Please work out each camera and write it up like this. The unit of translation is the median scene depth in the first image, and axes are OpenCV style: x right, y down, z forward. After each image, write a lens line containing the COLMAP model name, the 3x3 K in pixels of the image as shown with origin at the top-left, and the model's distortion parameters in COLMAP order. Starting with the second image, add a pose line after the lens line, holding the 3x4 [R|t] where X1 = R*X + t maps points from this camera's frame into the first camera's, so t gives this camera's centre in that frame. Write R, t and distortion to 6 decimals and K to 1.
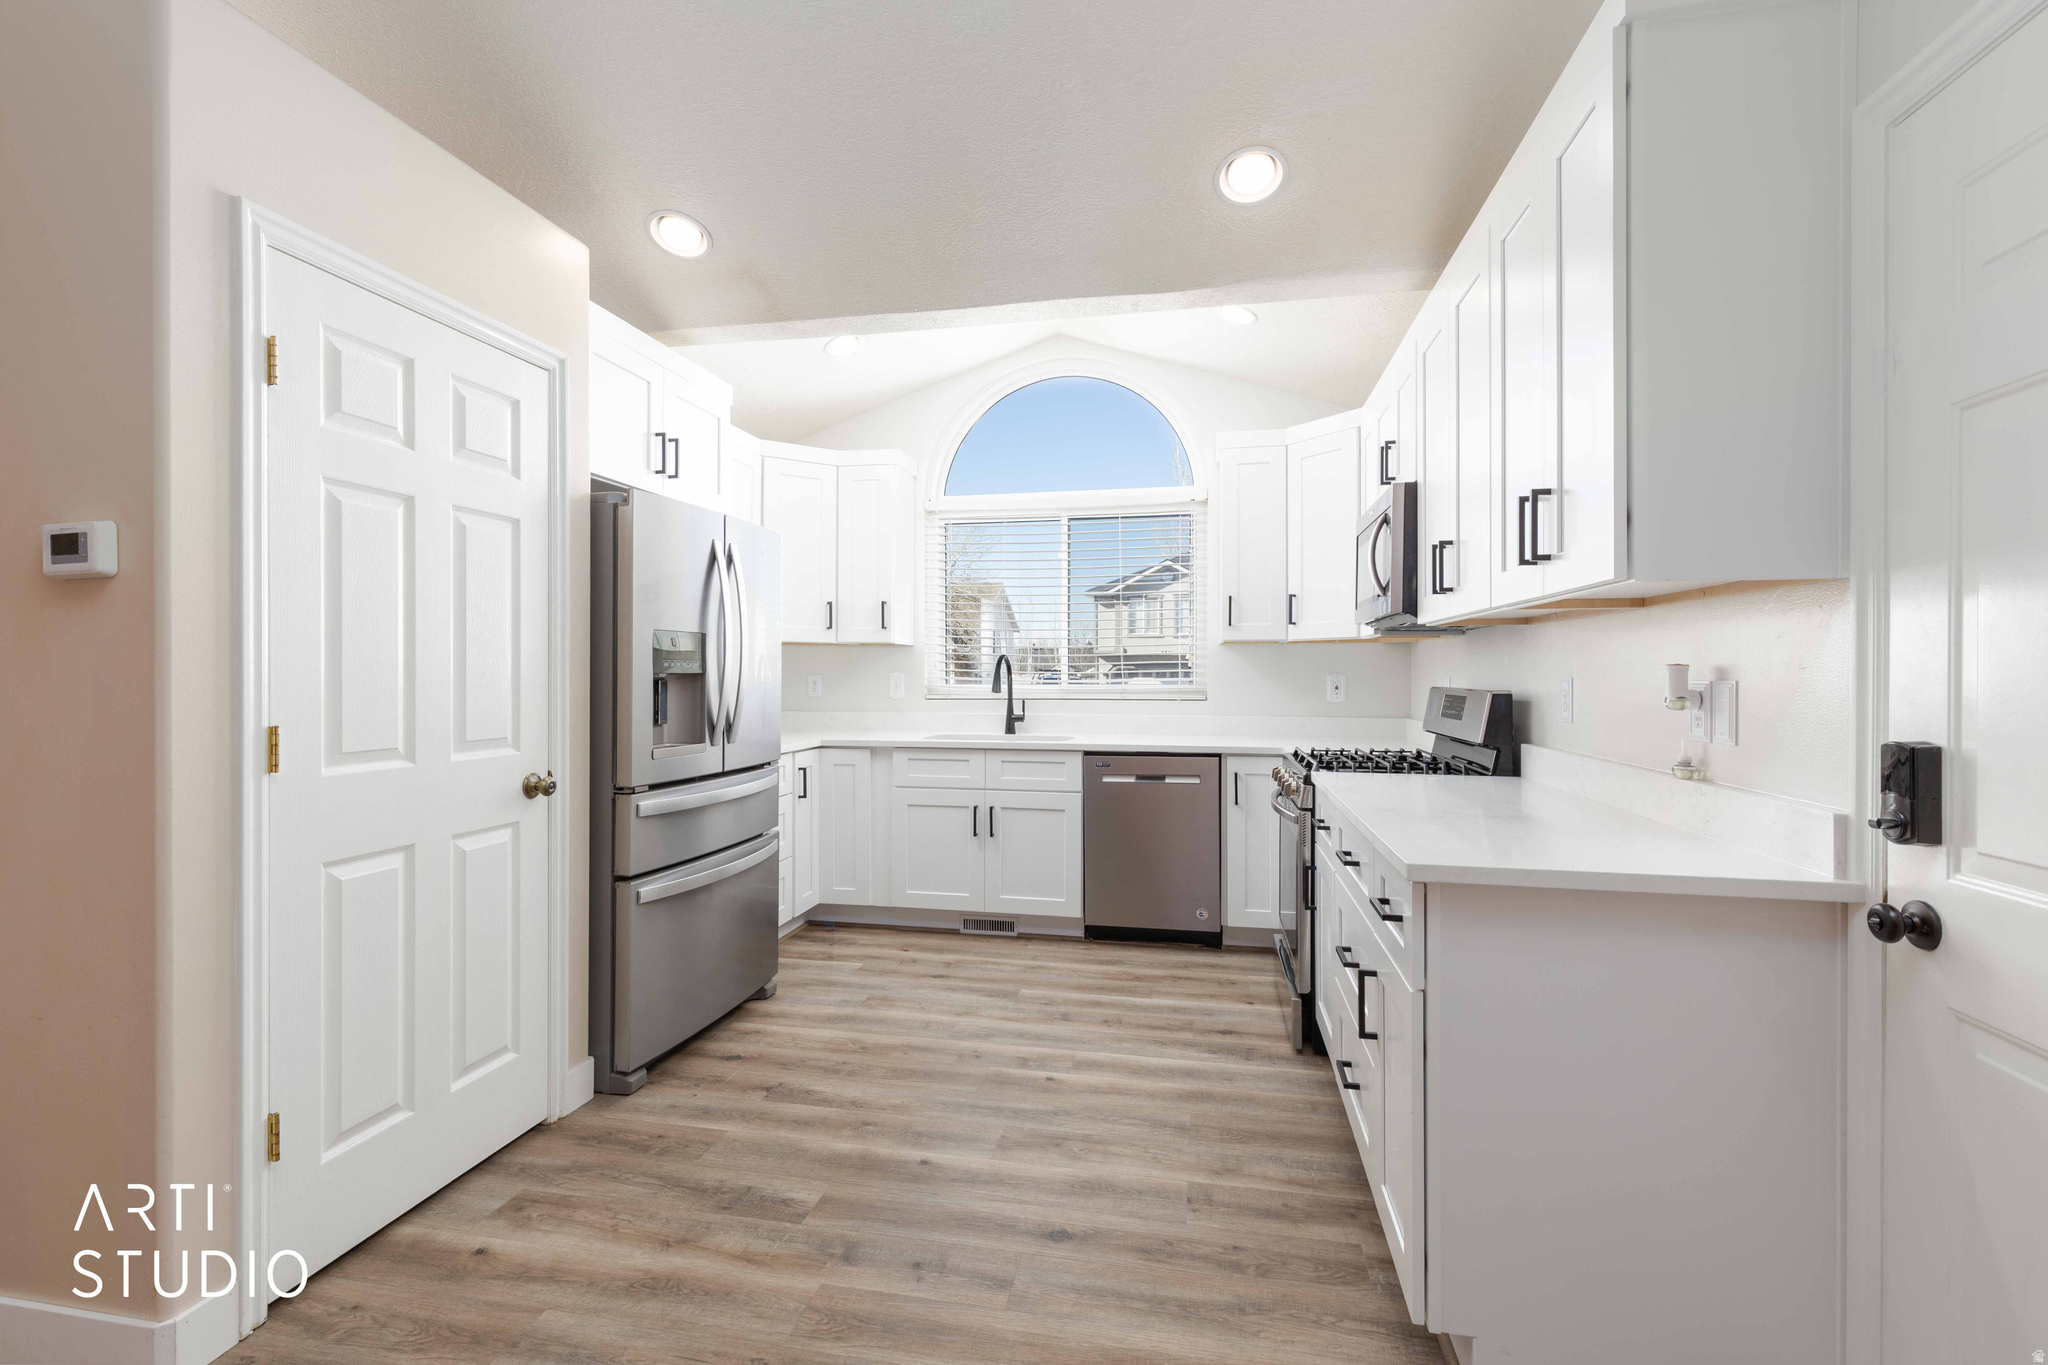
lens RADIAL K [[928.8, 0, 1012.4], [0, 928.8, 668.8], [0, 0, 1]] dist [0.006585, -0.002664]
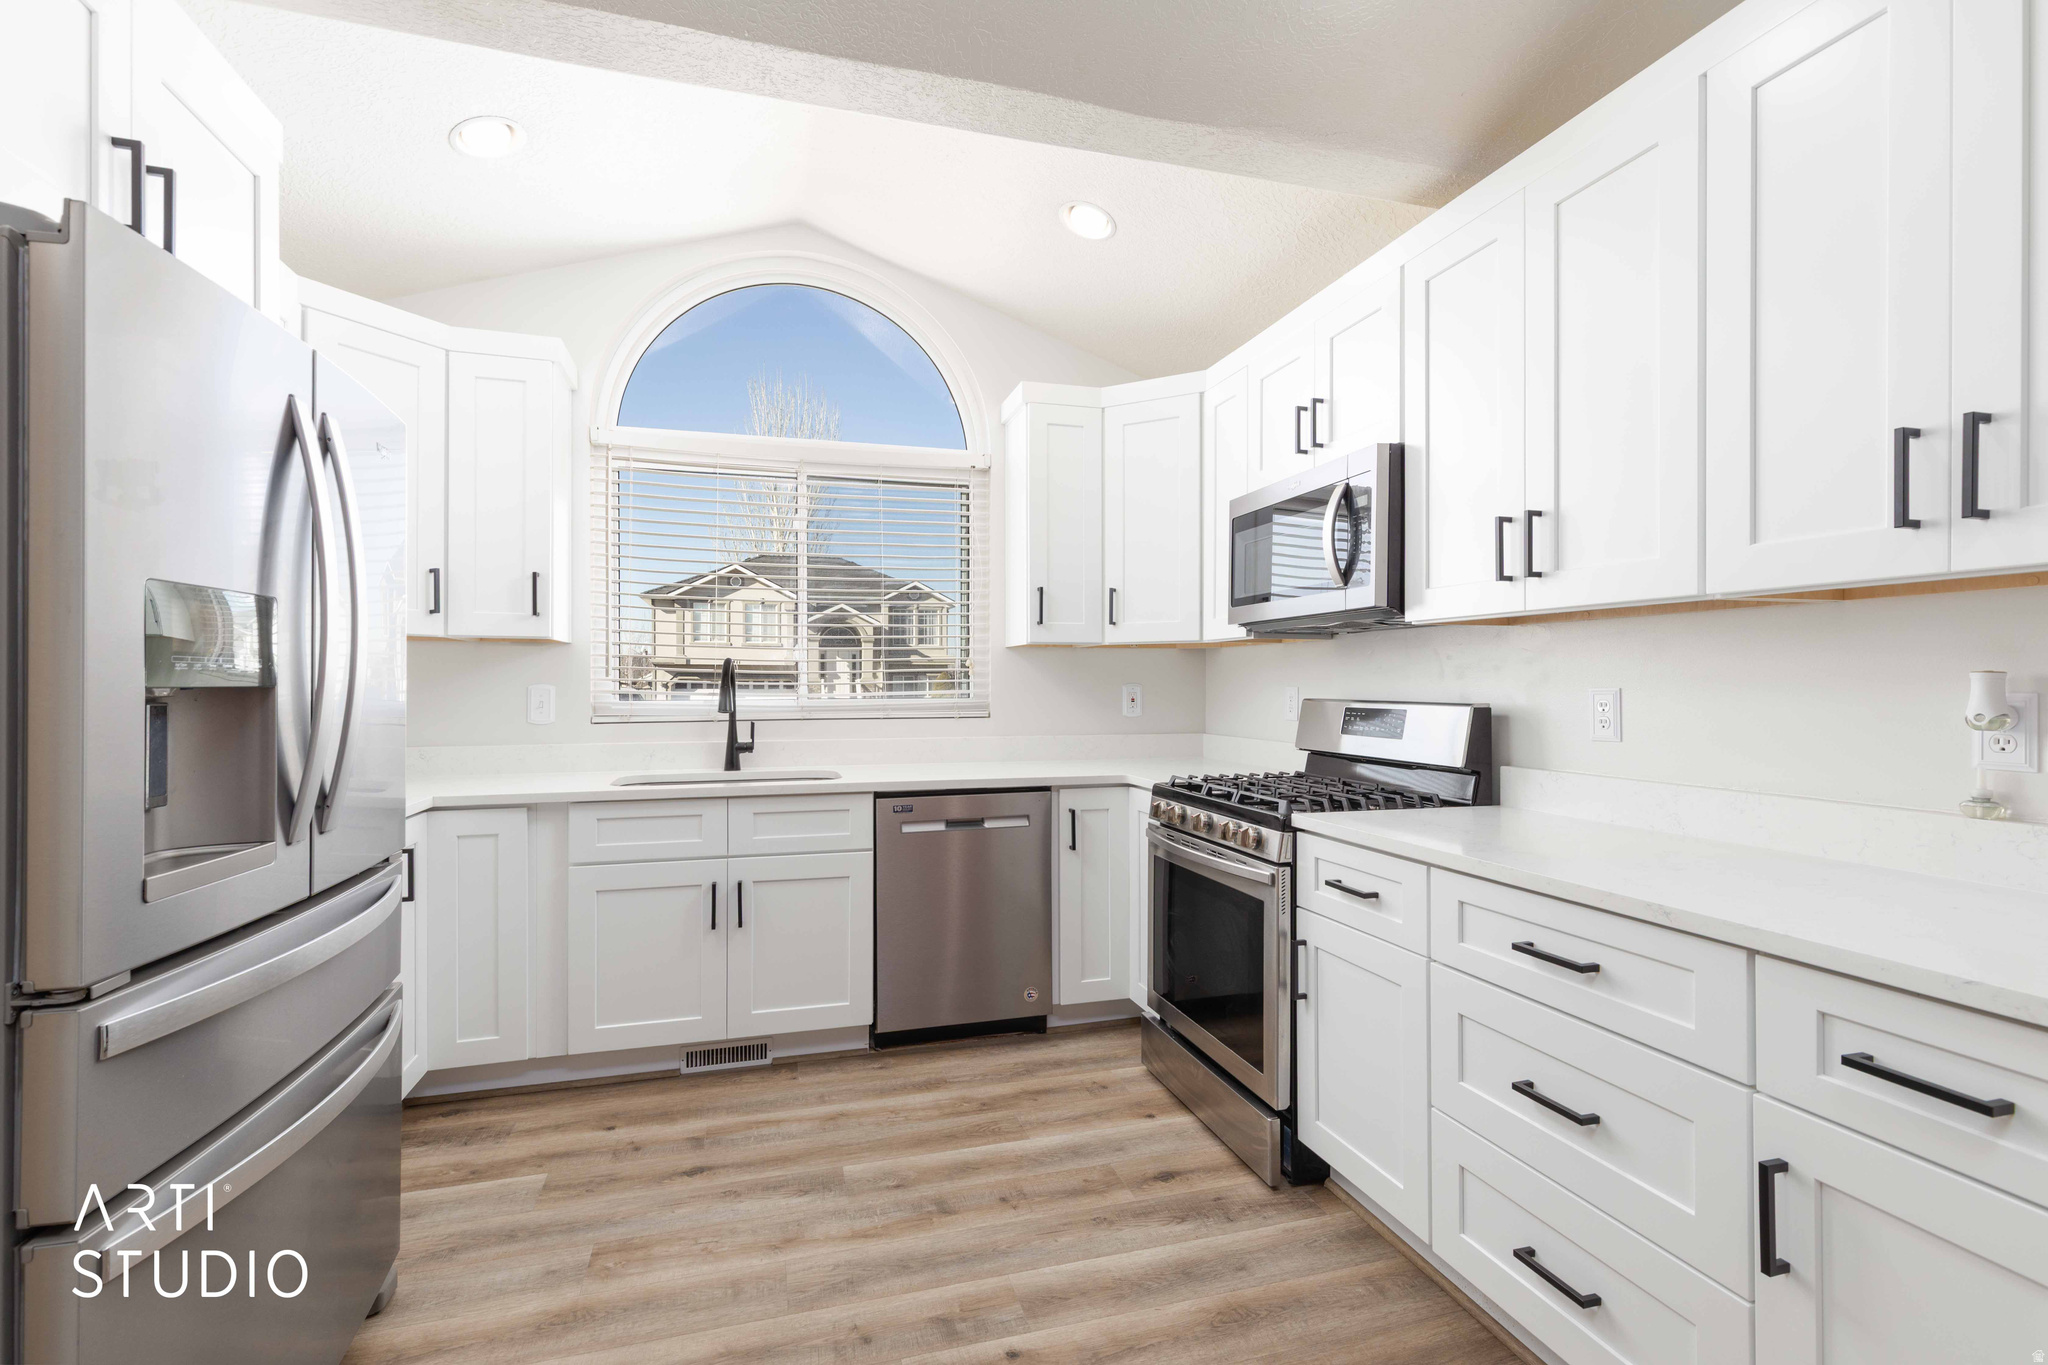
lens RADIAL K [[928.8, 0, 1021.3], [0, 928.8, 680.9], [0, 0, 1]] dist [0.006585, -0.002664]
pose [[0.883411, -0.001999, 0.468594, -0.161542], [0.000700, 0.999995, 0.002947, 0.000122], [-0.468598, -0.002275, 0.883409, 0.313537]]
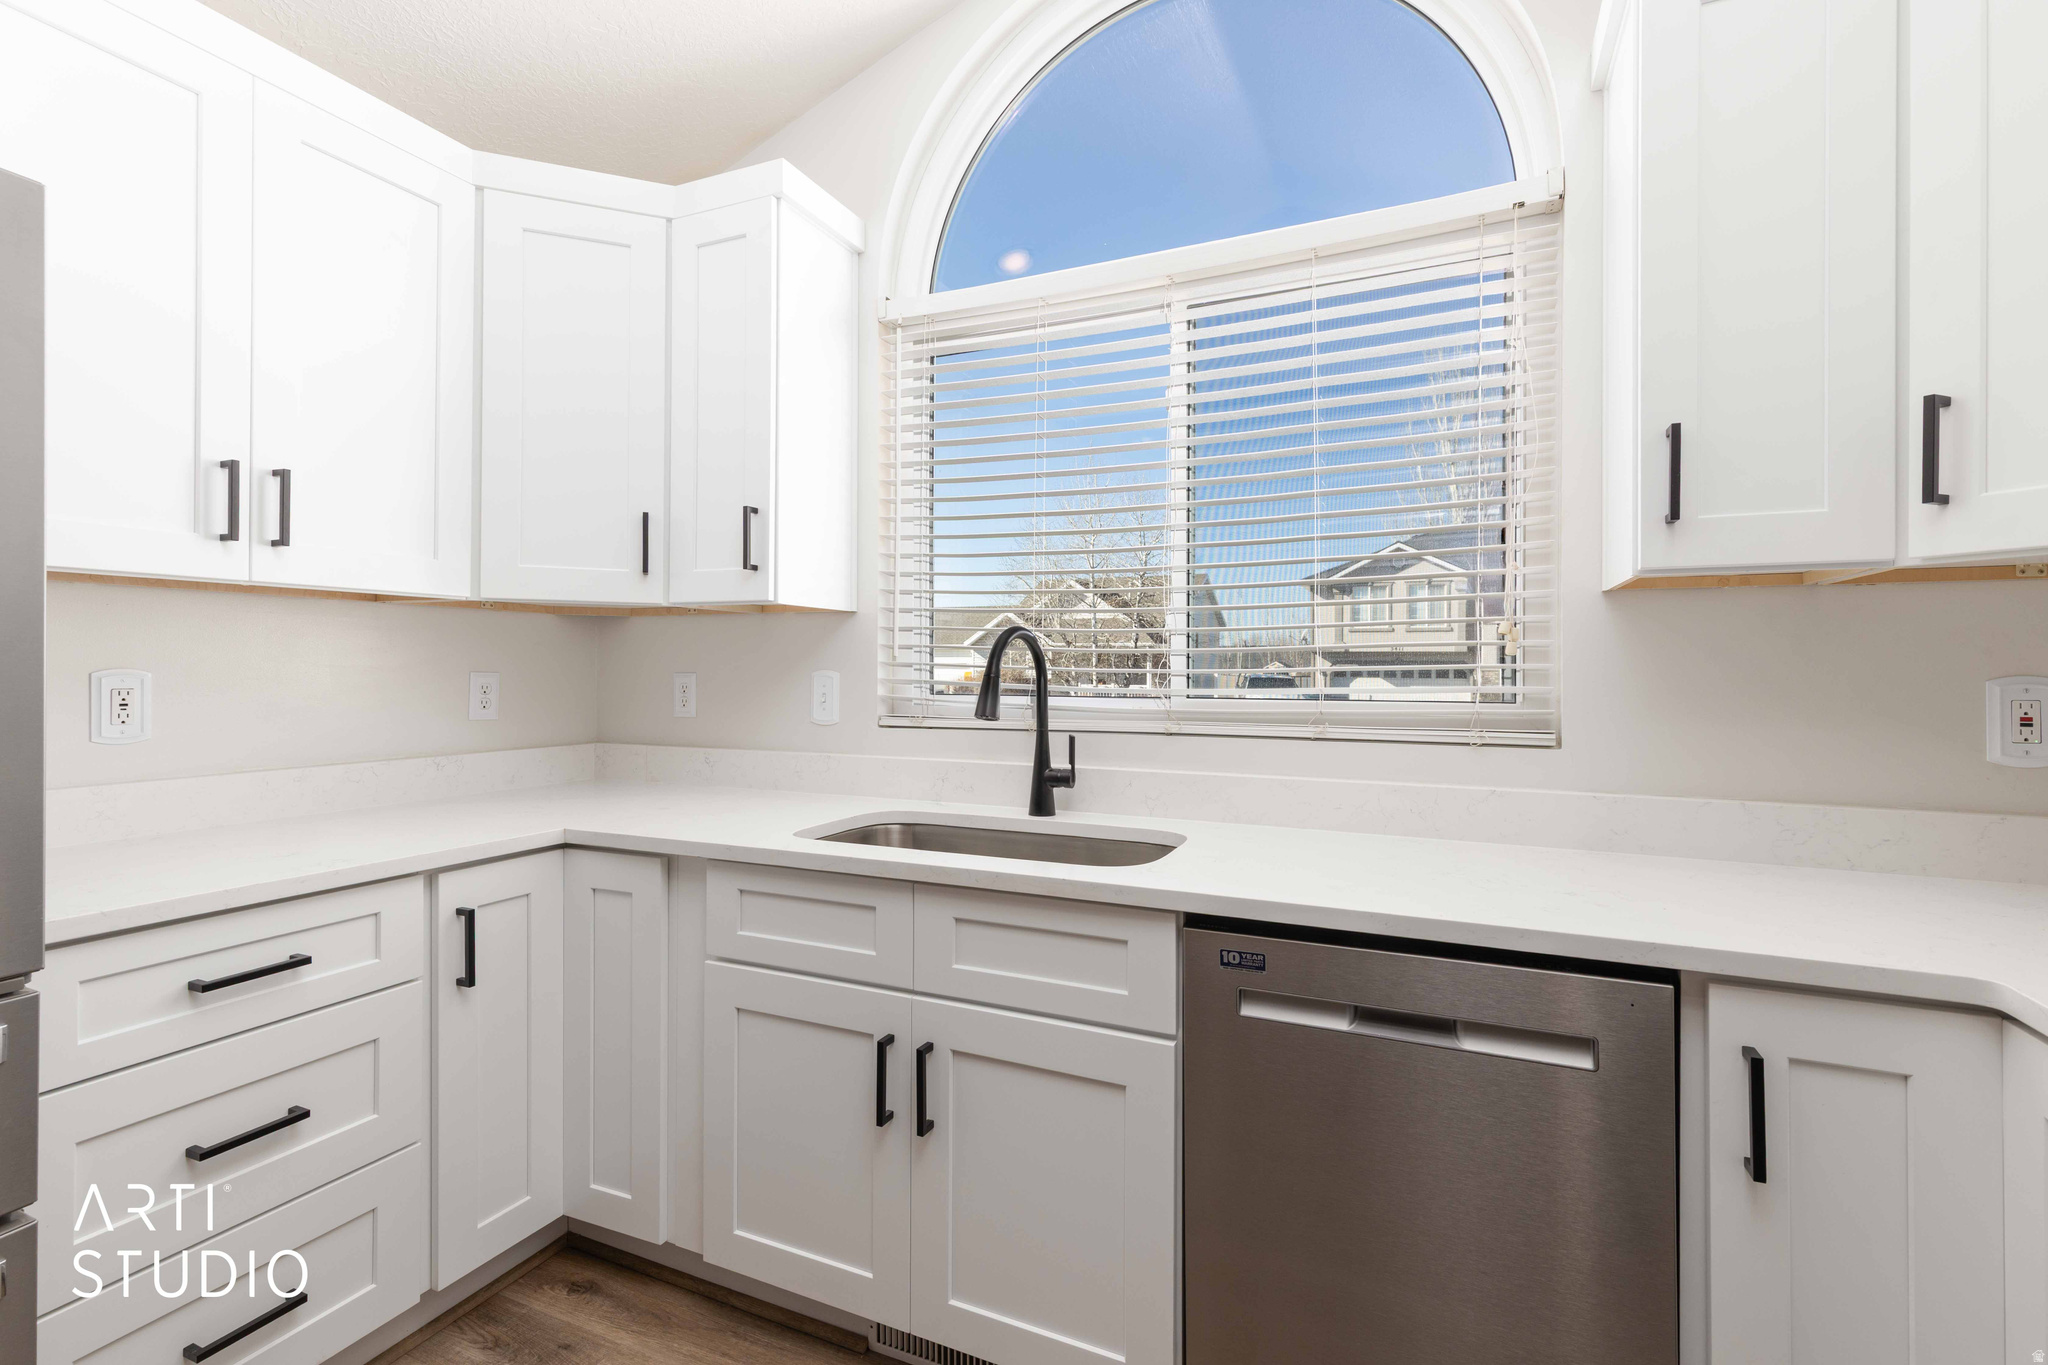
lens RADIAL K [[928.8, 0, 1020.0], [0, 928.8, 663.8], [0, 0, 1]] dist [0.006585, -0.002664]
pose [[0.976307, 0.001261, -0.216385, 0.091810], [-0.001919, 0.999994, -0.002828, 0.002929], [0.216380, 0.003176, 0.976304, 0.675437]]
